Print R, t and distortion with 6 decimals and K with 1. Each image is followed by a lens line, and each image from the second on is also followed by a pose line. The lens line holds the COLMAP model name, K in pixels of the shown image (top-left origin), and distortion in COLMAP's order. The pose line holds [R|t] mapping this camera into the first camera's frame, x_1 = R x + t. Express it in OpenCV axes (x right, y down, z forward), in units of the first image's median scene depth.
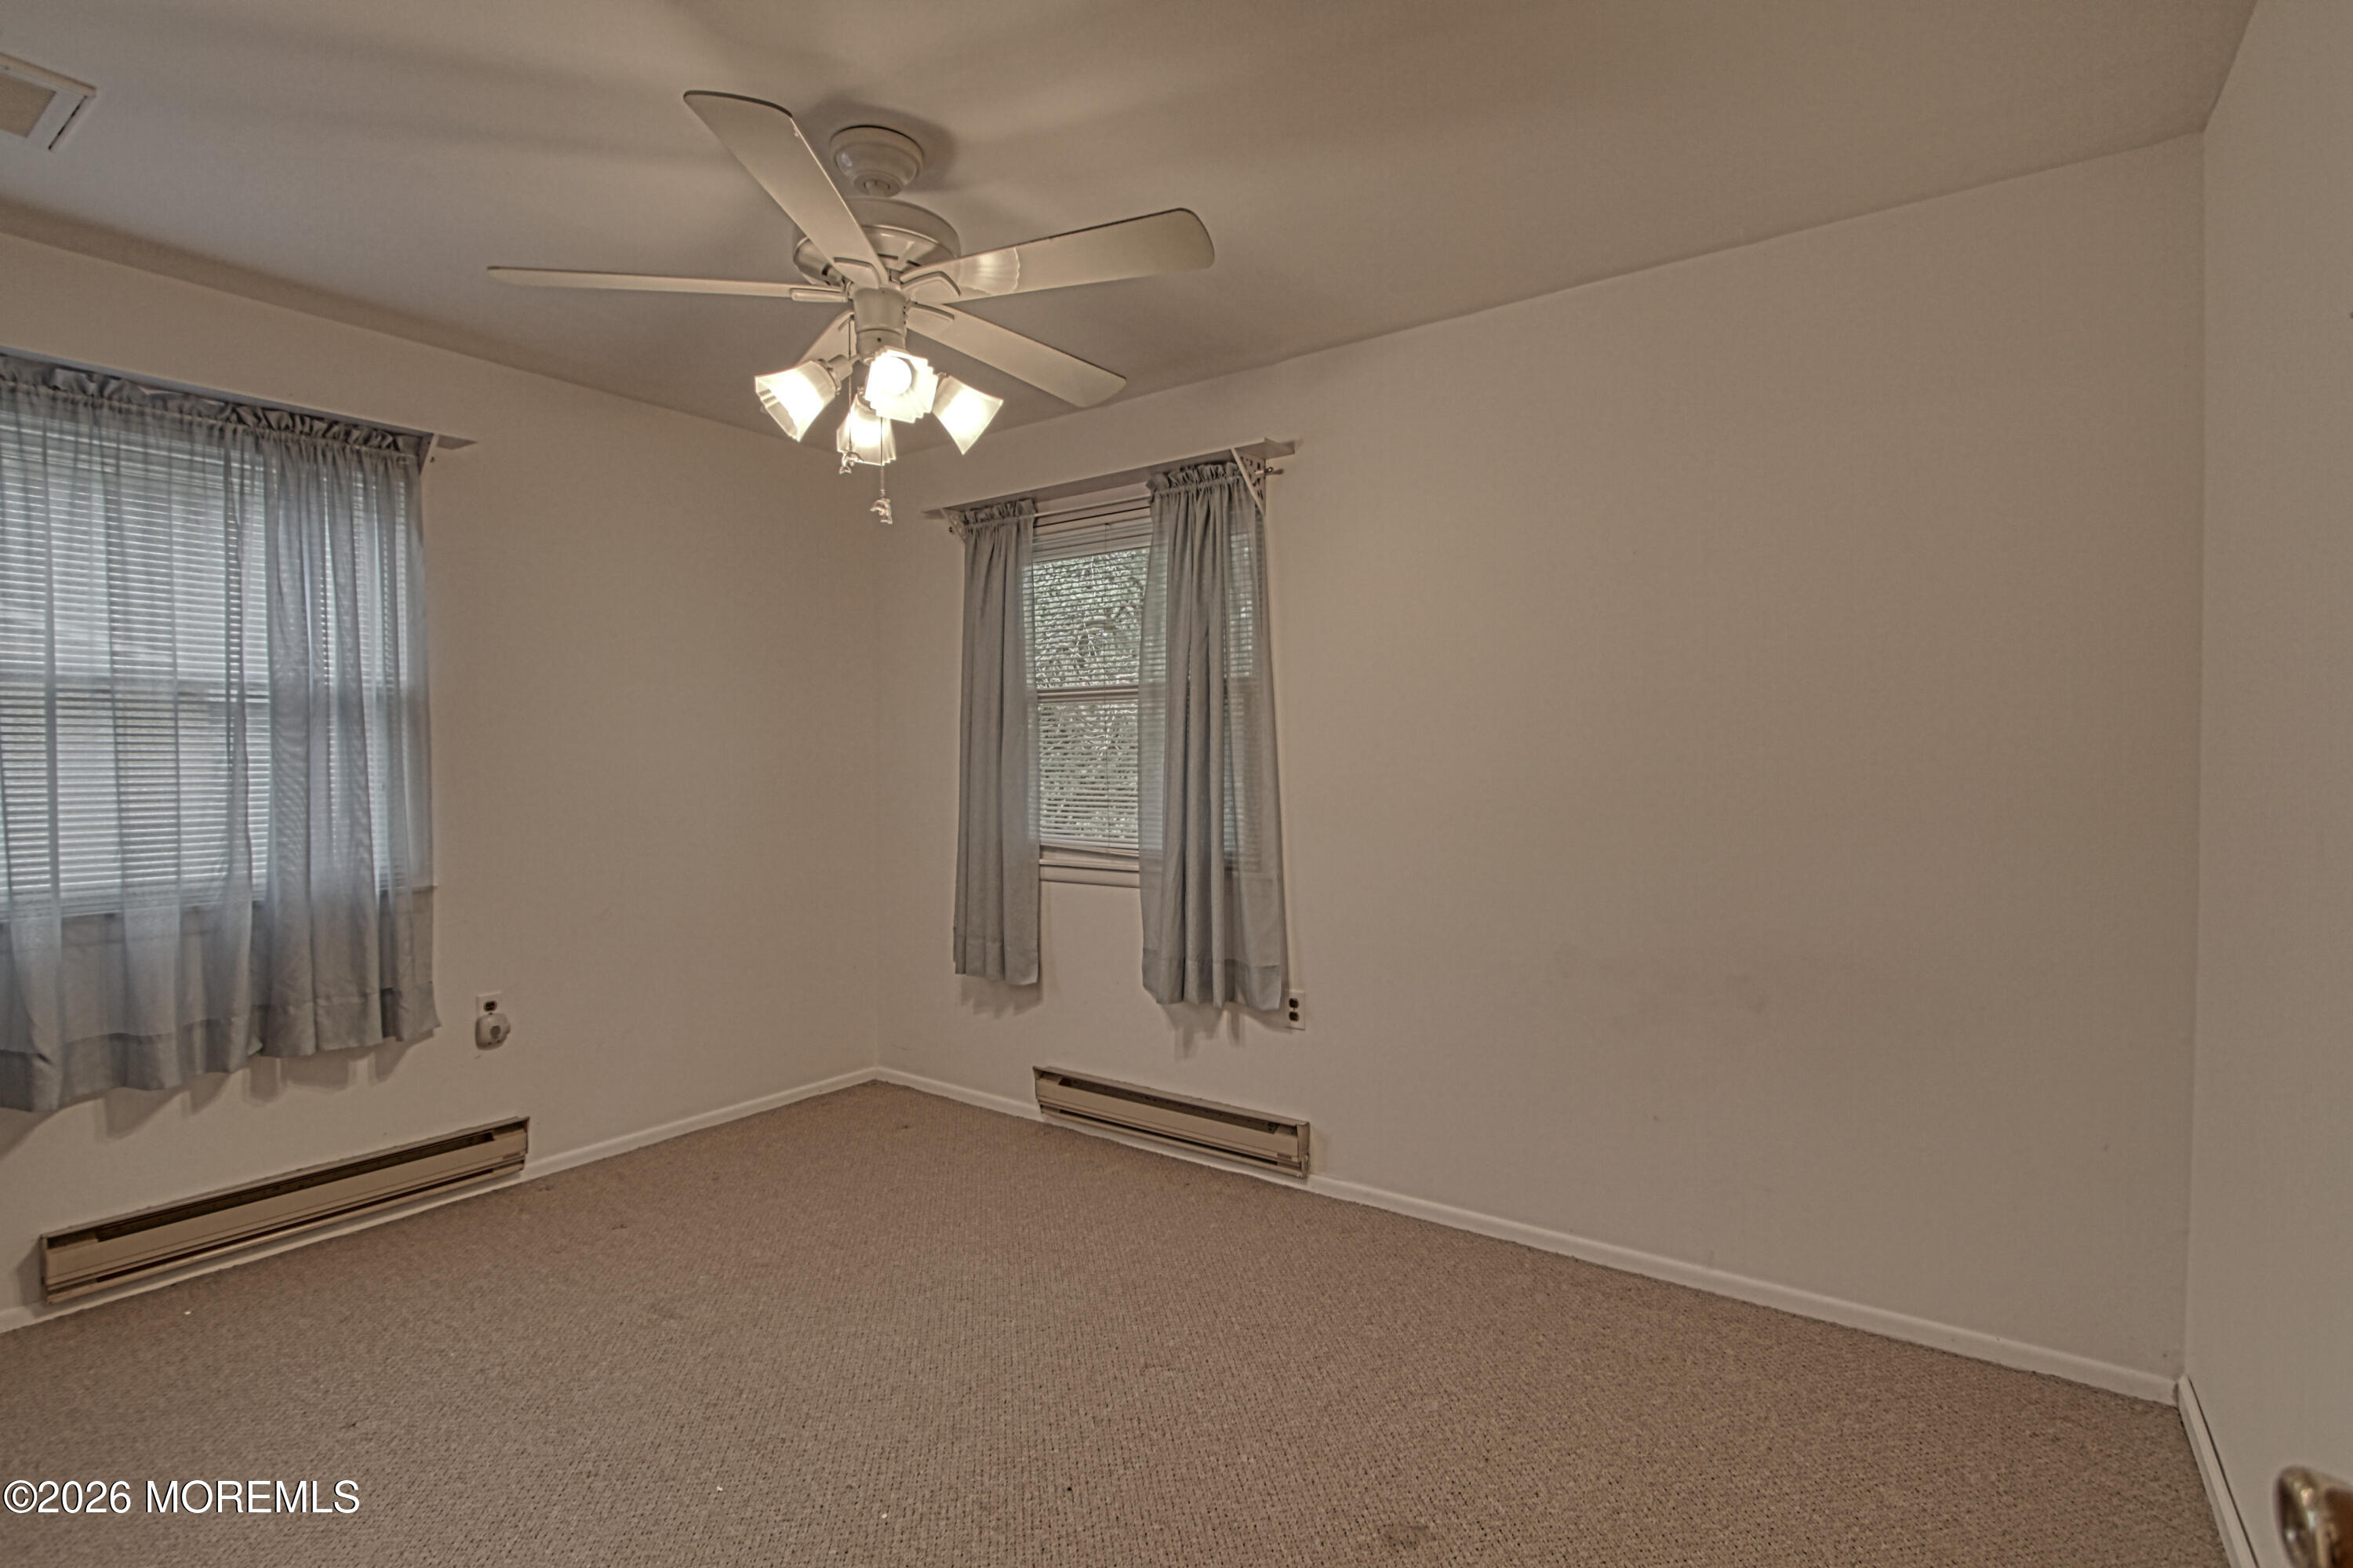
lens RADIAL K [[1114.0, 0, 1169.9], [0, 1114.0, 784.0], [0, 0, 1]] dist [0.000231, 0.000373]
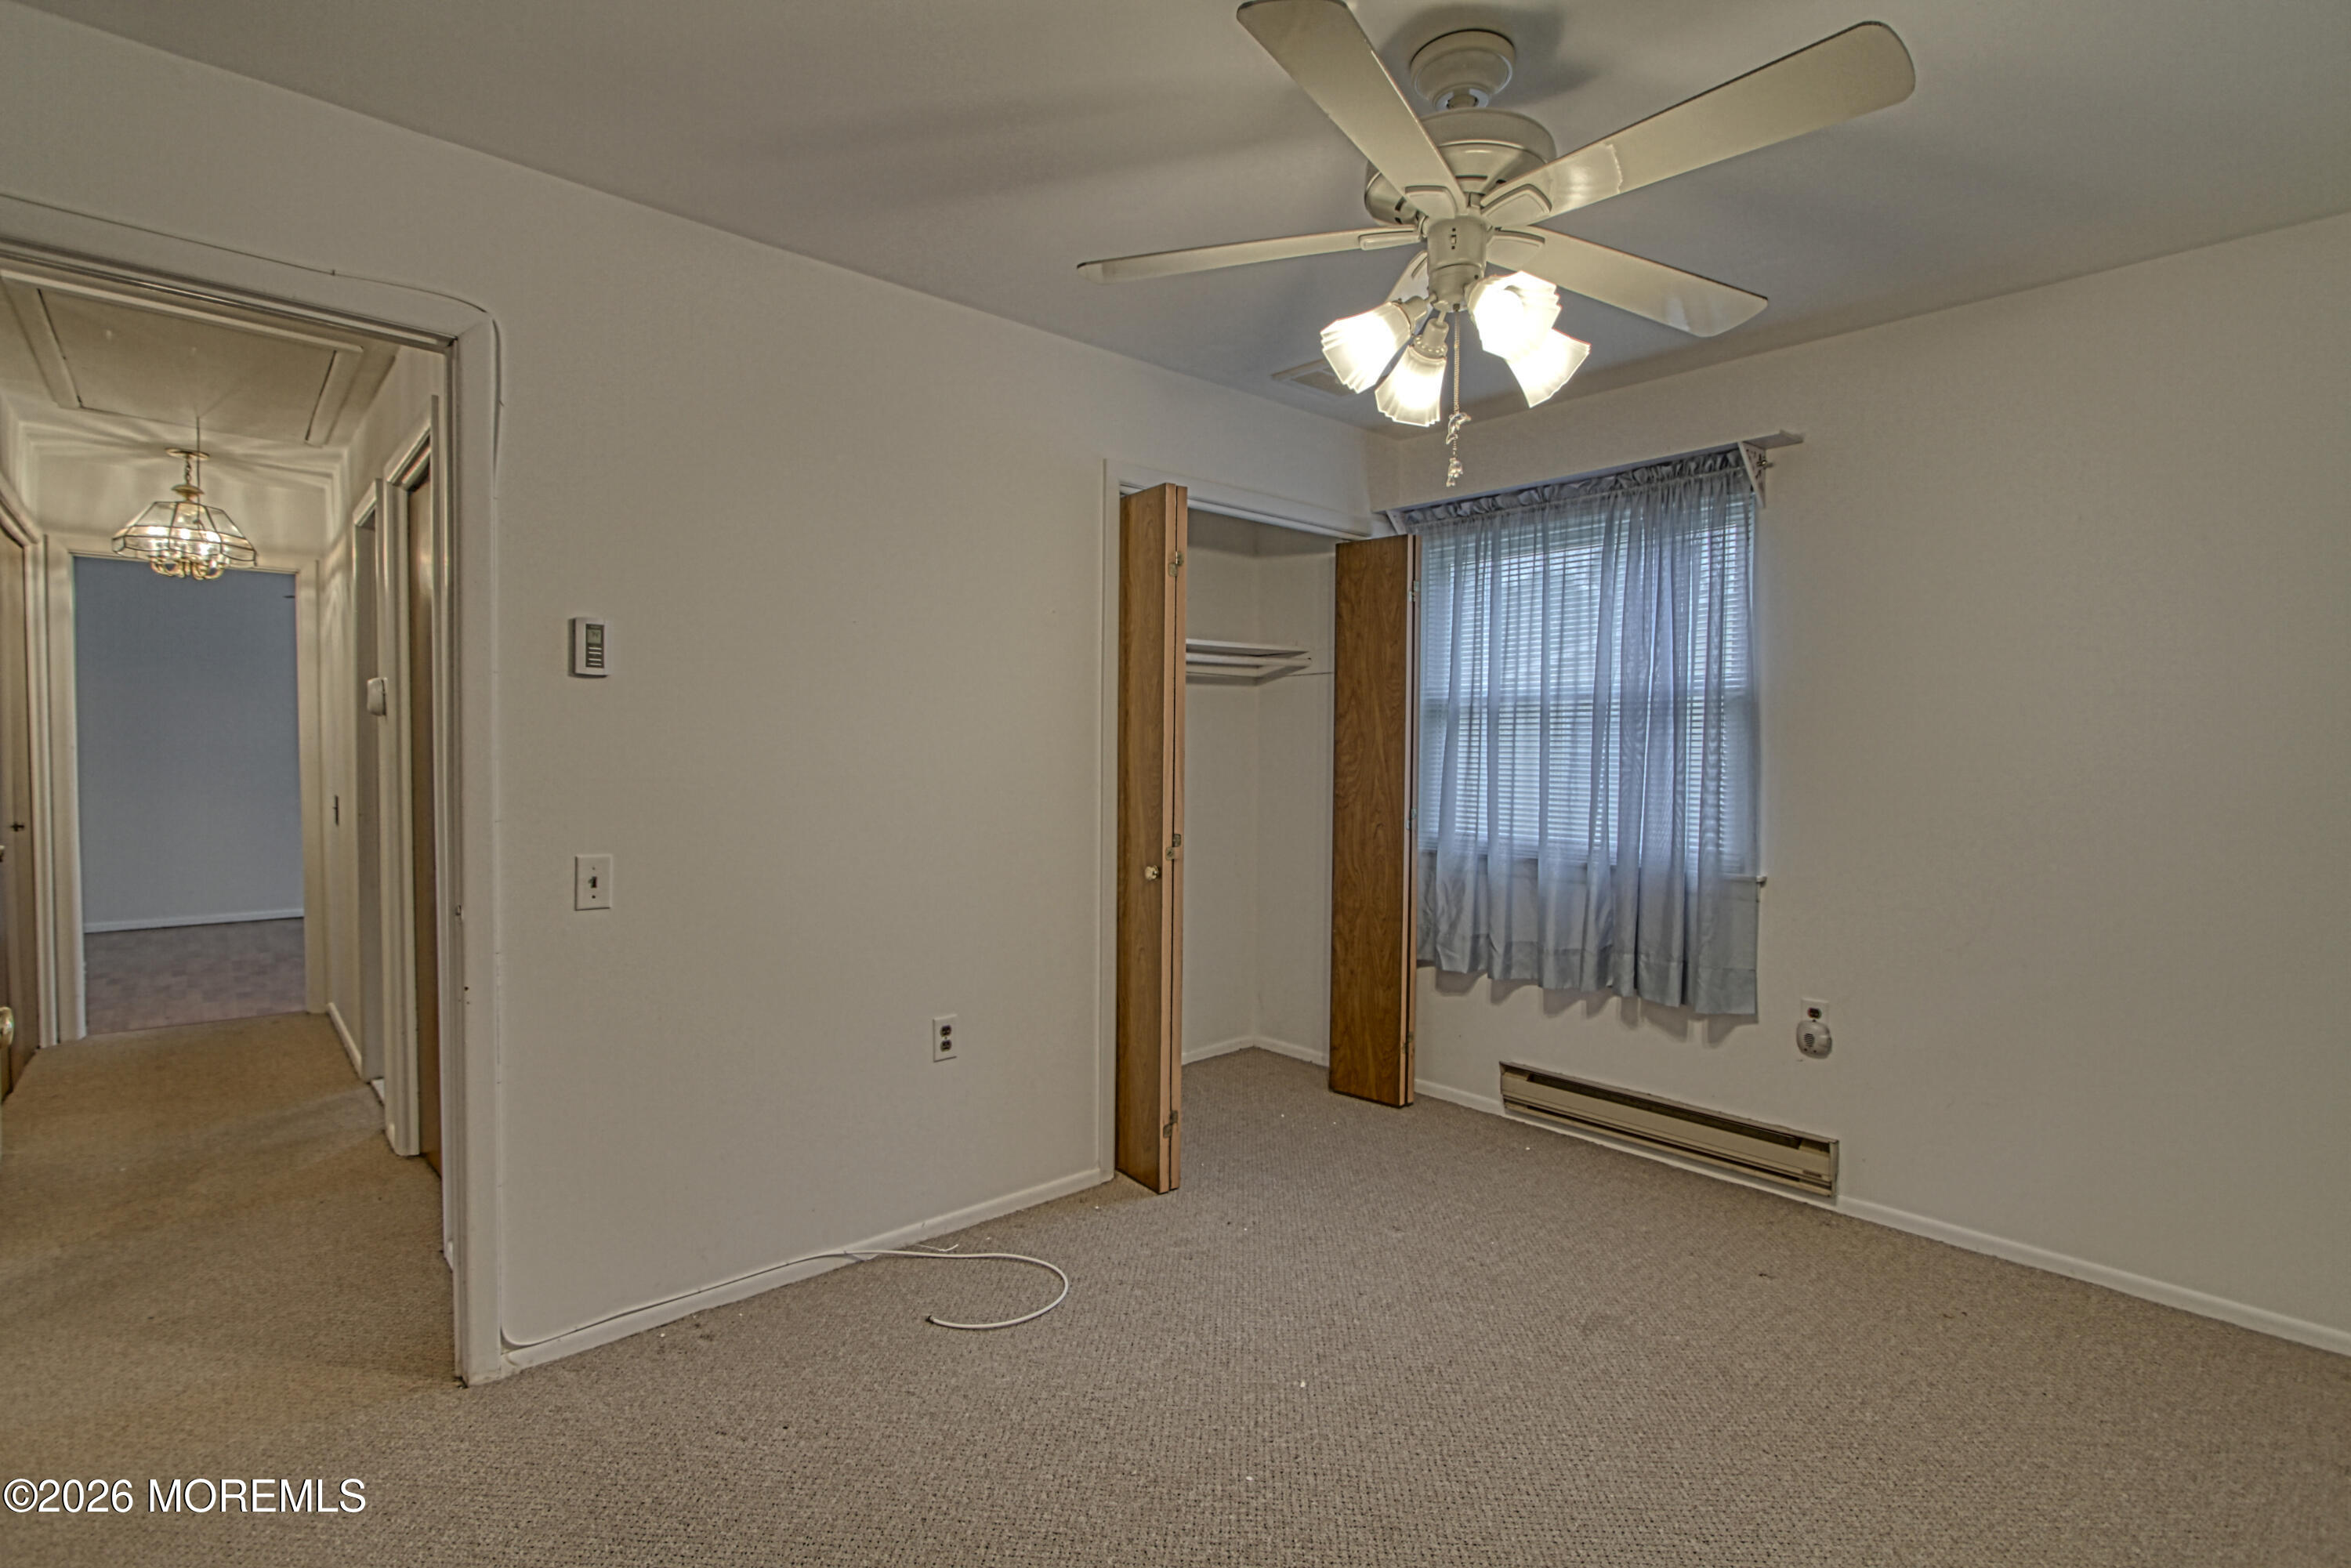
lens RADIAL K [[1113.0, 0, 1168.1], [0, 1113.0, 791.1], [0, 0, 1]] dist [0.000231, 0.000373]
pose [[-0.212210, 0.037161, -0.976517, 0.490116], [-0.031755, 0.998487, 0.044898, -0.018827], [0.976708, 0.040537, -0.210709, 0.729472]]
